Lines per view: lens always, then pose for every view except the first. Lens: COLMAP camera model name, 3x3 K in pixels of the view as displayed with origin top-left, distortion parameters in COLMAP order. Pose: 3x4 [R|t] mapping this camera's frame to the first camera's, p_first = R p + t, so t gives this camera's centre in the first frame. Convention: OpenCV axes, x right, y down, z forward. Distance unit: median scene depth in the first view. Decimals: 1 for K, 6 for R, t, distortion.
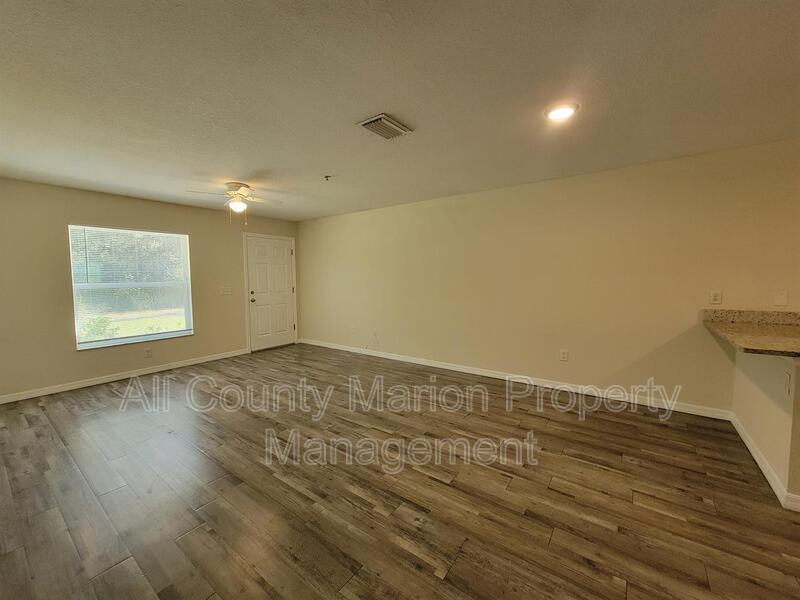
lens RADIAL K [[325.1, 0, 400.0], [0, 325.1, 298.1], [0, 0, 1]] dist [0.000346, 0.000325]
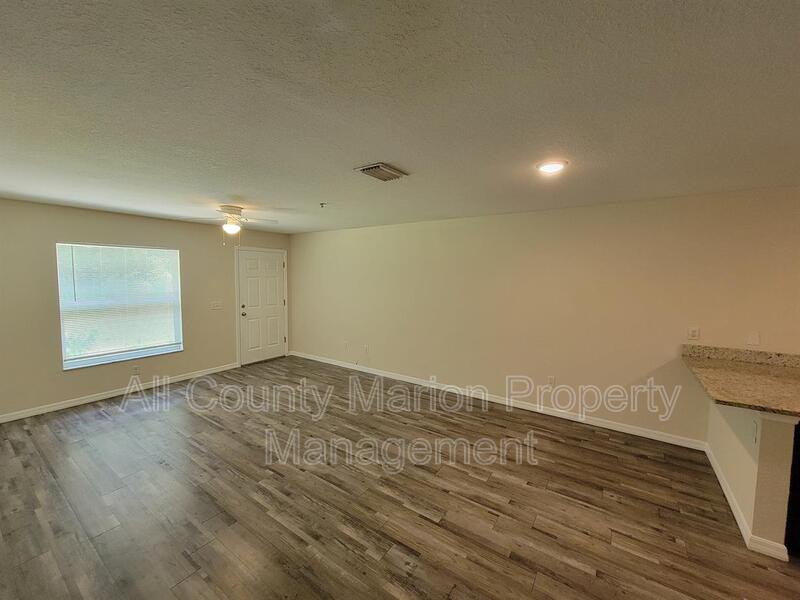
lens RADIAL K [[326.8, 0, 400.0], [0, 326.8, 298.2], [0, 0, 1]] dist [0.000773, 0.000173]
pose [[0.999408, 0.016799, 0.030033, -0.012653], [-0.016927, 0.999849, 0.004037, -0.125990], [-0.029960, -0.004543, 0.999541, -0.031412]]
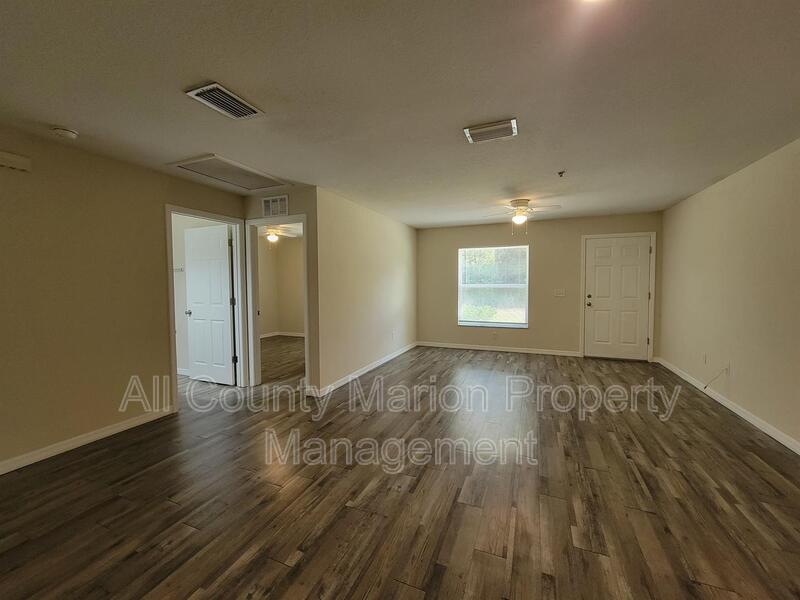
lens RADIAL K [[325.9, 0, 393.9], [0, 325.9, 297.7], [0, 0, 1]] dist [0.001110, -0.000197]
pose [[0.228874, 0.053744, -0.971971, 0.837864], [-0.061644, 0.997271, 0.040628, -0.037936], [0.971502, 0.050617, 0.231563, 0.483341]]
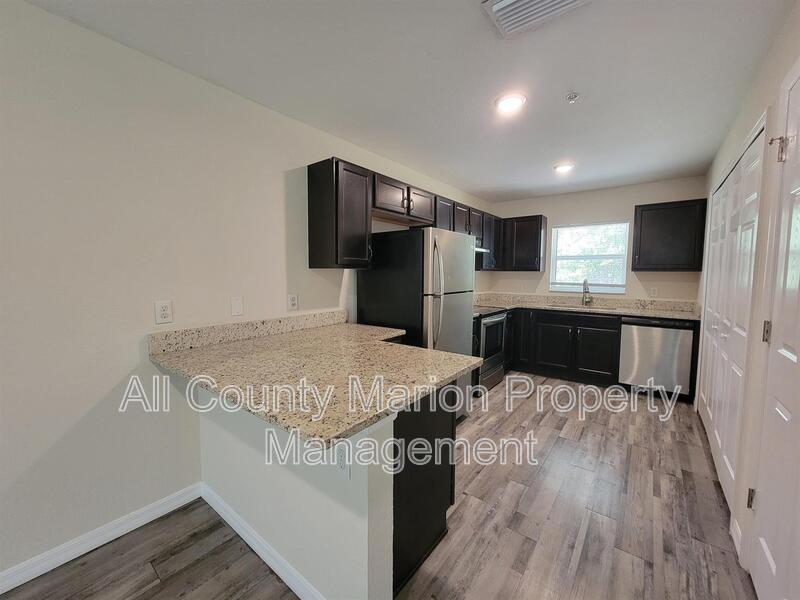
lens RADIAL K [[324.0, 0, 400.2], [0, 324.0, 297.1], [0, 0, 1]] dist [0.000729, 0.000593]
pose [[0.026718, -0.061863, 0.997727, 0.474368], [0.056105, 0.996603, 0.060291, -0.048989], [-0.998067, 0.054367, 0.030099, 0.663710]]
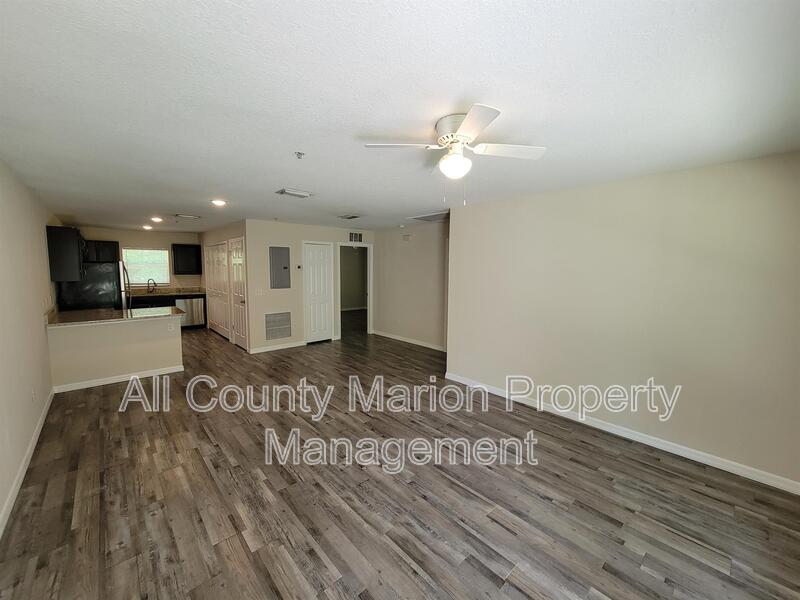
lens RADIAL K [[322.7, 0, 399.9], [0, 322.7, 294.7], [0, 0, 1]] dist [0.000161, 0.000307]
pose [[-0.981978, -0.011653, 0.188634, -0.799454], [0.016618, 0.988908, 0.147600, -0.257438], [-0.188261, 0.148075, -0.970892, 2.358110]]
